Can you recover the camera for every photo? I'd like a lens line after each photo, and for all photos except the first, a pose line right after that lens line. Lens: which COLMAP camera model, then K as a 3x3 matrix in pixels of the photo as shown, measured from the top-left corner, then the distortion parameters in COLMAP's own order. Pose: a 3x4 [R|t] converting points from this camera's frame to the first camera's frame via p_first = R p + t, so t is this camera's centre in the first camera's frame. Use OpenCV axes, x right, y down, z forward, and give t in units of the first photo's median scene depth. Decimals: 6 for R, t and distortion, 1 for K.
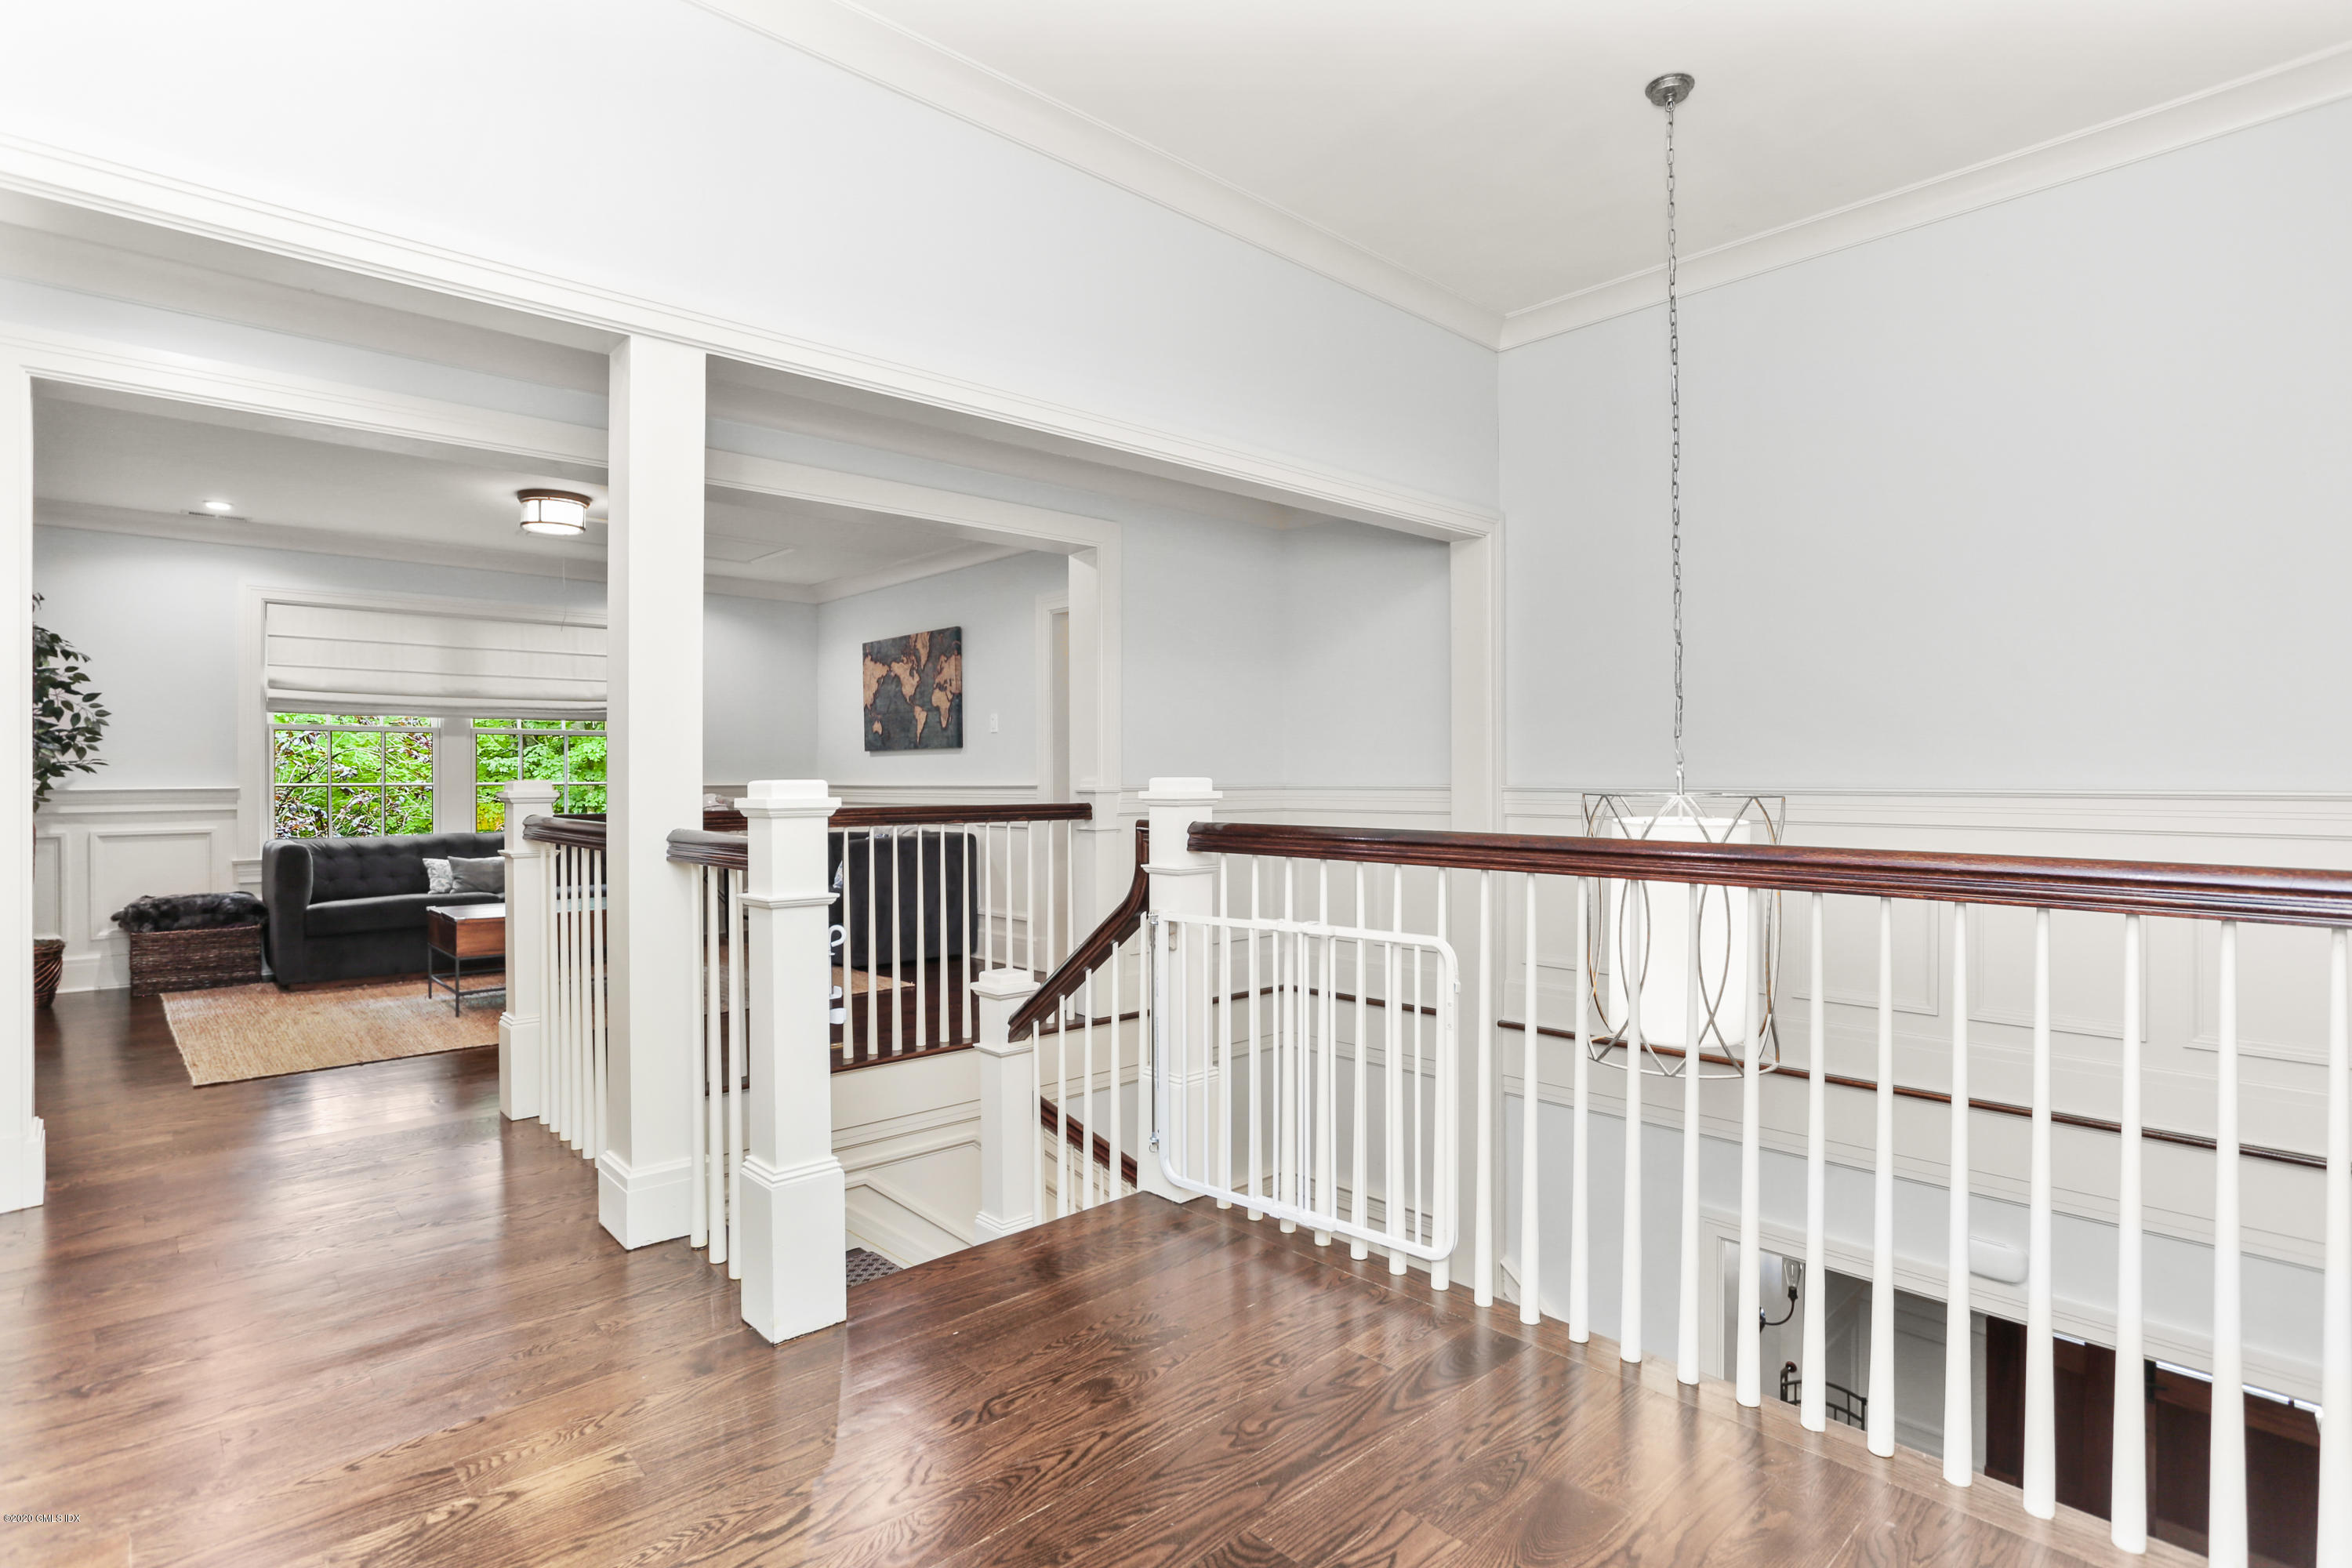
lens RADIAL K [[1186.7, 0, 1176.3], [0, 1186.7, 776.5], [0, 0, 1]] dist [-0.051751, 0.032352]
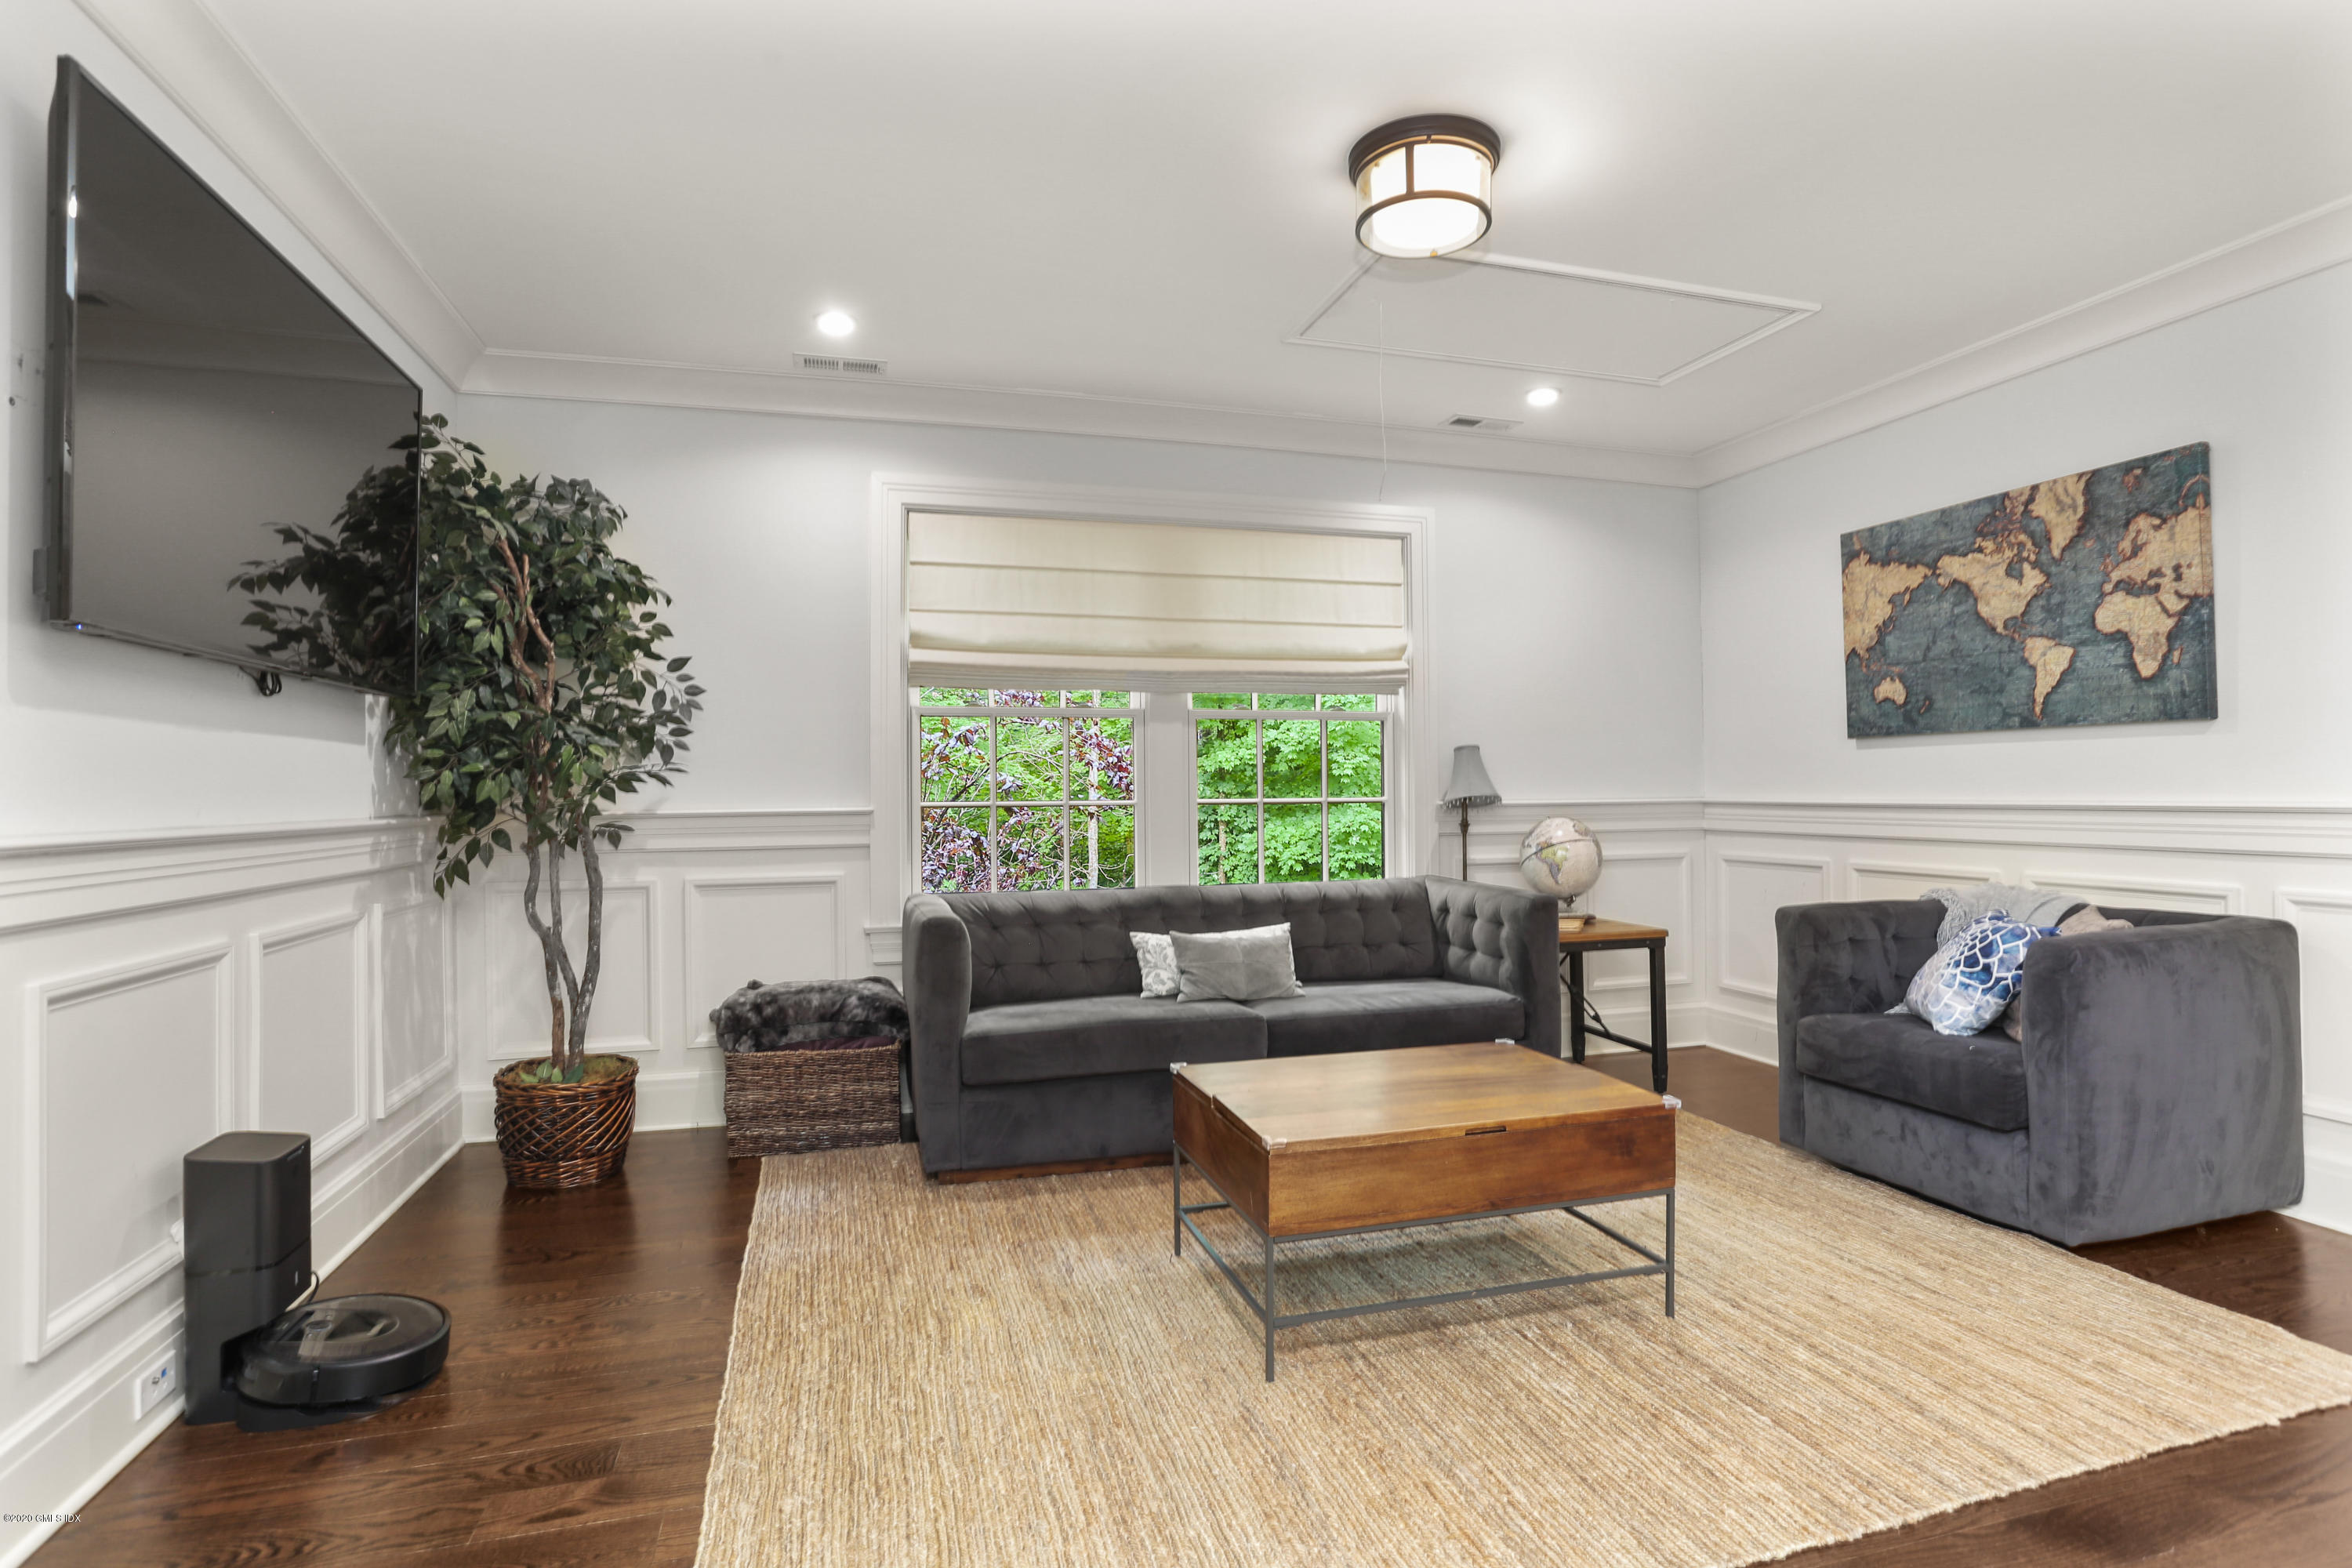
lens RADIAL K [[1186.7, 0, 1176.3], [0, 1186.7, 776.5], [0, 0, 1]] dist [-0.051751, 0.032352]
pose [[0.893741, -0.007900, -0.448514, -0.372216], [0.004526, 0.999953, -0.008595, -0.001562], [0.448561, 0.005652, 0.893734, 0.500557]]
